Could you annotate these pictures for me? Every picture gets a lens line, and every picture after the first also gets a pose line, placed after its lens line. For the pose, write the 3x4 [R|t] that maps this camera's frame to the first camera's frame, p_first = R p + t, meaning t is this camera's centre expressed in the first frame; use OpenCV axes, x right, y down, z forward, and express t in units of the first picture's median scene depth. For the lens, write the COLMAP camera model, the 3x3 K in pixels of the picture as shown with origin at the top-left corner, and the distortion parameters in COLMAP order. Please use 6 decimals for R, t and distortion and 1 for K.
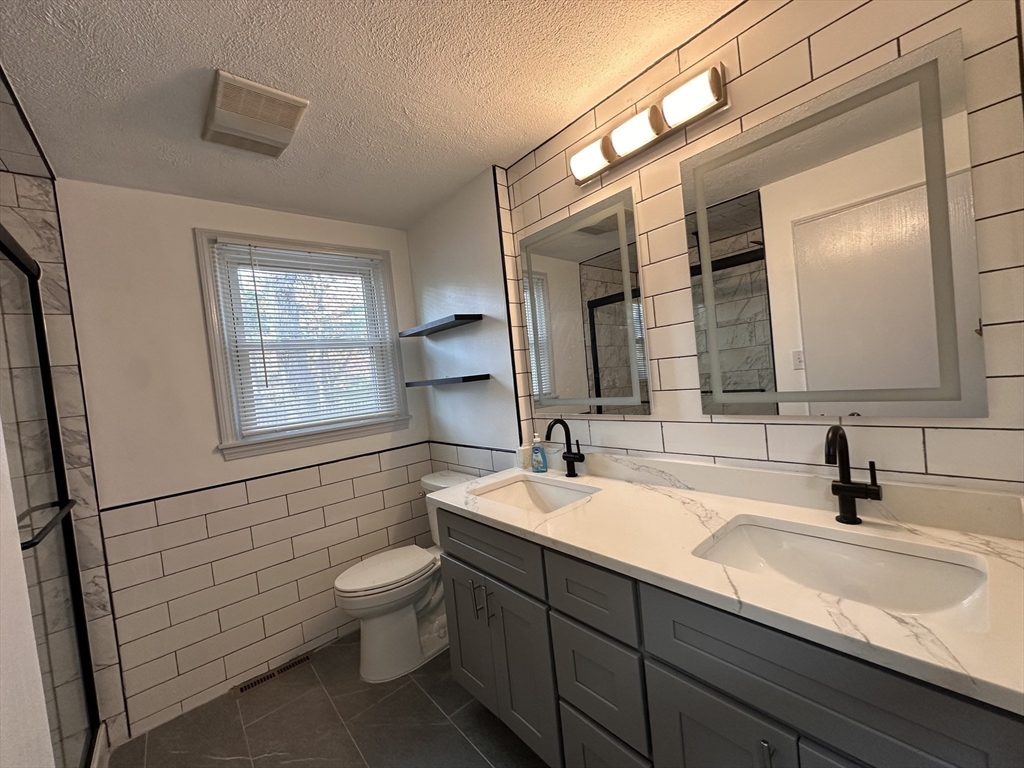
lens RADIAL K [[410.3, 0, 511.3], [0, 410.3, 386.5], [0, 0, 1]] dist [-0.002807, 0.000915]
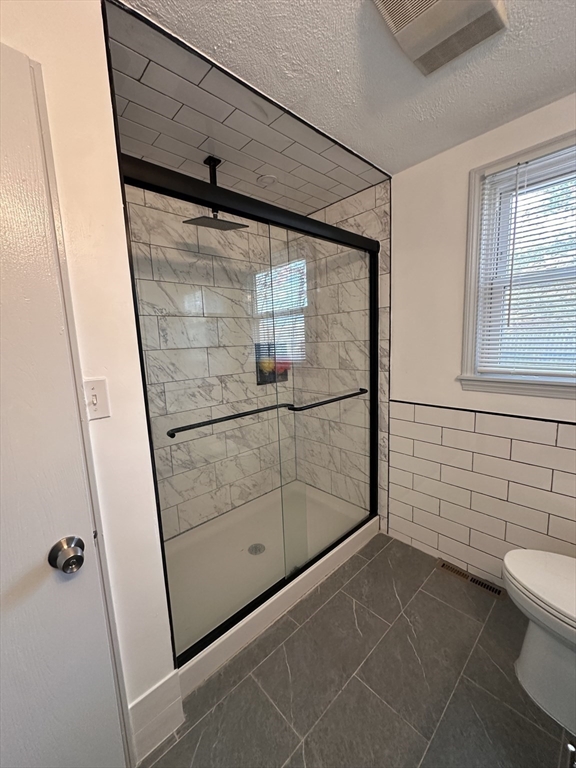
lens RADIAL K [[307.7, 0, 287.0], [0, 307.7, 384.3], [0, 0, 1]] dist [-0.002807, 0.000915]
pose [[0.044527, 0.247906, -0.967760, 0.113115], [0.006950, 0.968621, 0.248446, -0.052055], [0.998984, -0.017788, 0.041407, 0.482522]]
